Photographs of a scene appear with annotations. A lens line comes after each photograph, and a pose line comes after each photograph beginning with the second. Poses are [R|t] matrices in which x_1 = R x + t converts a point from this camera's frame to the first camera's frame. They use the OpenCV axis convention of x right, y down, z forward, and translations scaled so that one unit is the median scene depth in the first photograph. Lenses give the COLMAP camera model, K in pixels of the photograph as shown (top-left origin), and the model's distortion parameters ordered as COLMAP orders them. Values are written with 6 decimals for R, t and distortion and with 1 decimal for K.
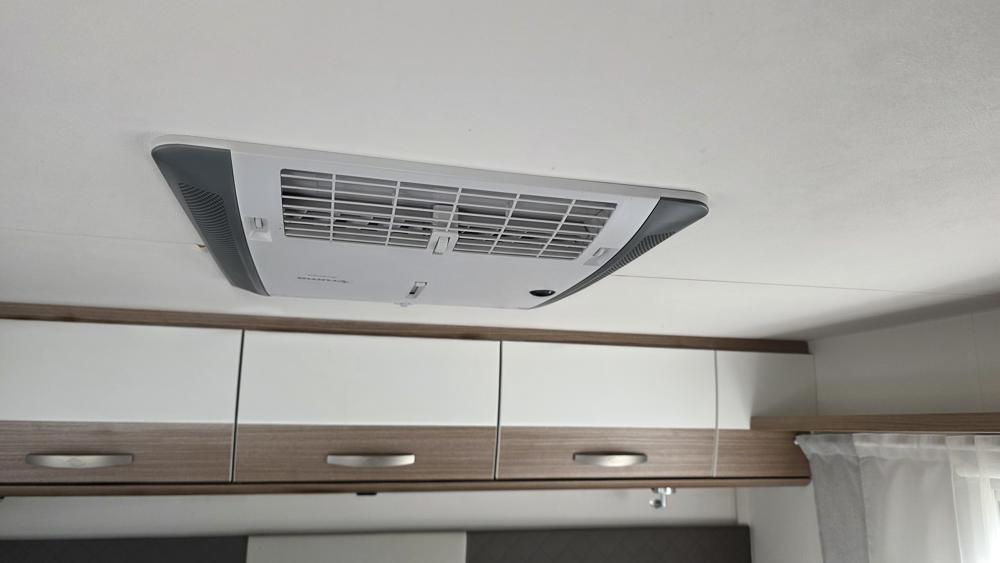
lens RADIAL K [[680.1, 0, 504.7], [0, 680.1, 294.0], [0, 0, 1]] dist [0.057575, -0.061721]
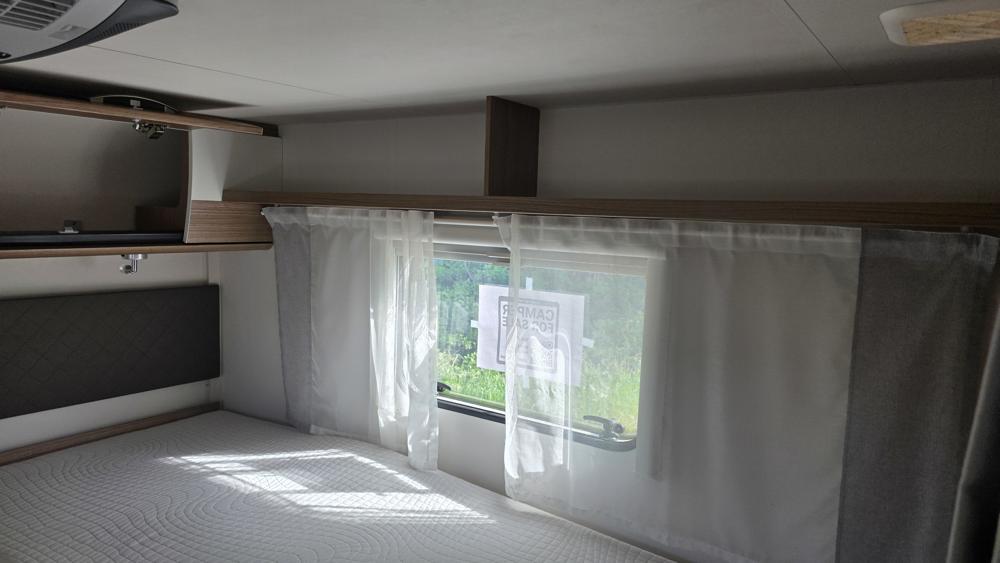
lens RADIAL K [[672.9, 0, 503.4], [0, 672.9, 290.8], [0, 0, 1]] dist [0.065832, -0.061802]
pose [[0.755205, -0.059194, 0.652810, -0.029461], [-0.152563, 0.952690, 0.262879, -0.026467], [-0.637487, -0.298122, 0.710446, -0.131849]]
